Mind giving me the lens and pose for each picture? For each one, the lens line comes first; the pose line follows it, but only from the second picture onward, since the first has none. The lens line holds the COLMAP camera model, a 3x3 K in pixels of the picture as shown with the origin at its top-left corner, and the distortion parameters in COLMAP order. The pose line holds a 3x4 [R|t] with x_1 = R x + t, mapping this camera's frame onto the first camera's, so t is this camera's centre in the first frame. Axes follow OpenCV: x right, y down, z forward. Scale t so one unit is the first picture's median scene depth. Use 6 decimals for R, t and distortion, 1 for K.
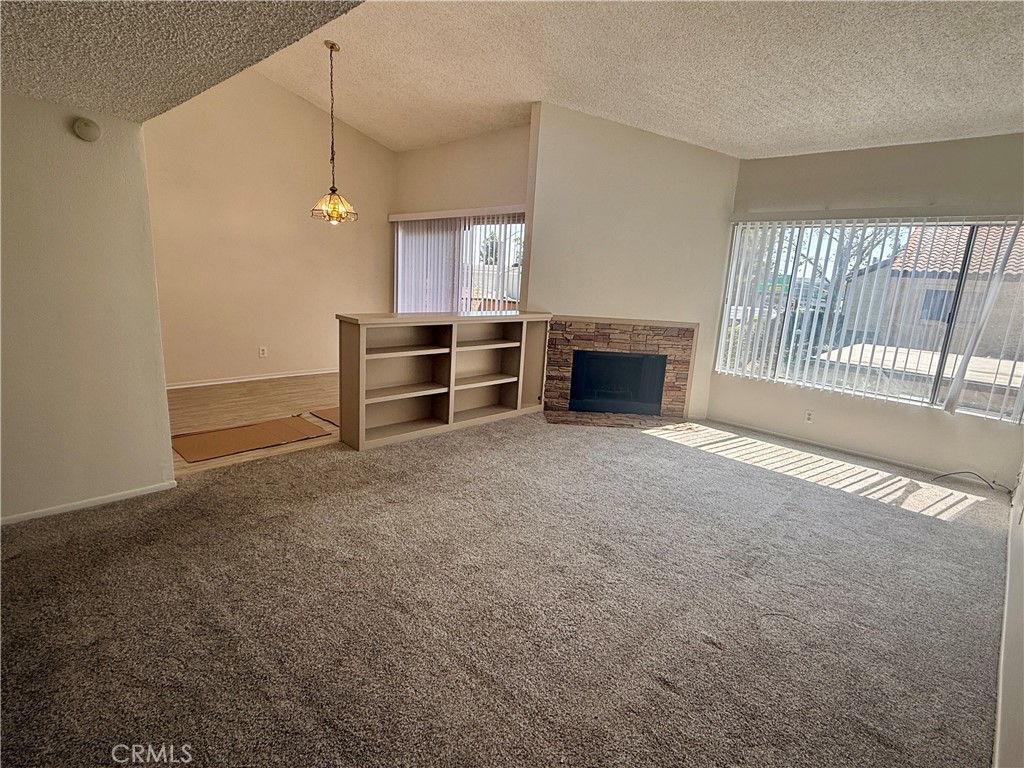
lens RADIAL K [[531.6, 0, 506.2], [0, 531.6, 384.1], [0, 0, 1]] dist [0.013036, -0.001058]
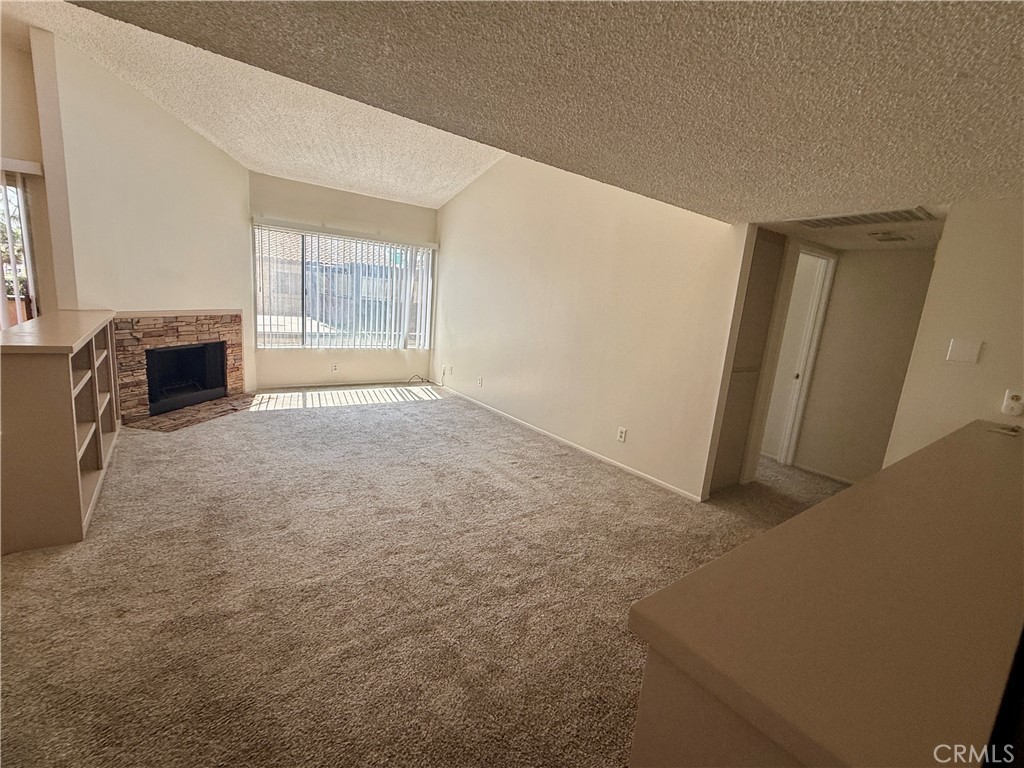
lens RADIAL K [[452.4, 0, 514.4], [0, 452.4, 389.0], [0, 0, 1]] dist [-0.001344, -0.000796]
pose [[0.146054, -0.237937, 0.960237, -0.533363], [0.133311, 0.966525, 0.219218, -0.084156], [-0.980253, 0.095992, 0.172884, 0.268528]]
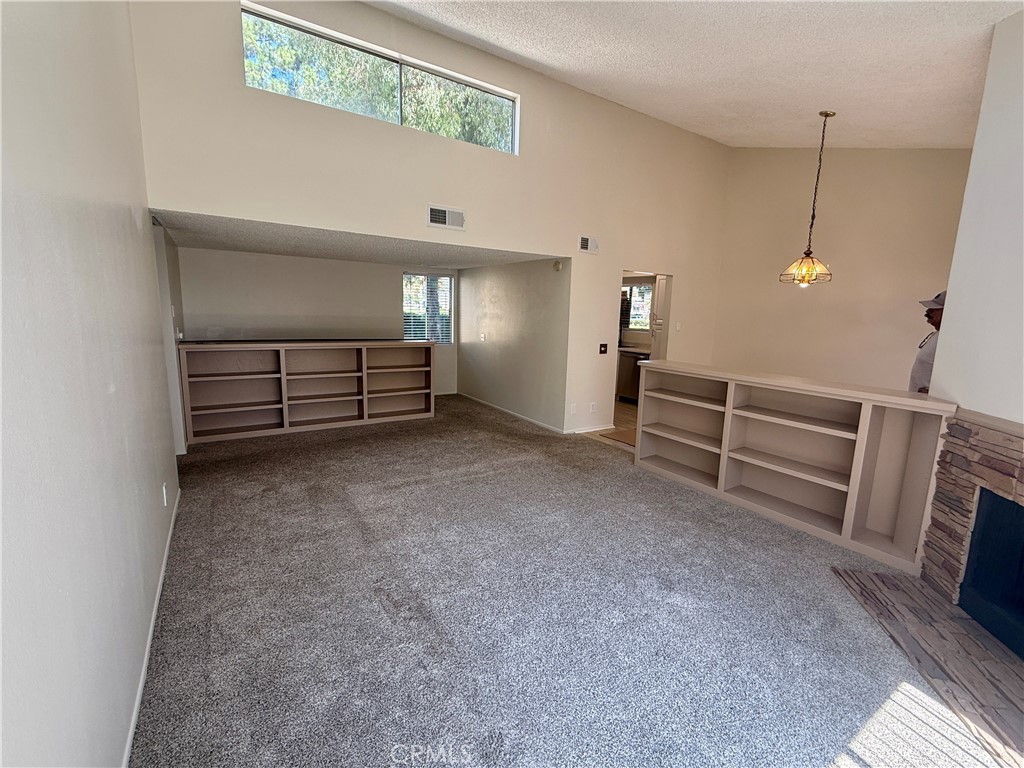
lens RADIAL K [[452.4, 0, 513.0], [0, 452.4, 385.5], [0, 0, 1]] dist [-0.001344, -0.000796]
pose [[-0.215997, 0.095835, -0.971680, 0.612753], [-0.254615, 0.955211, 0.150809, -0.106055], [0.942611, 0.279979, -0.181921, 0.658402]]
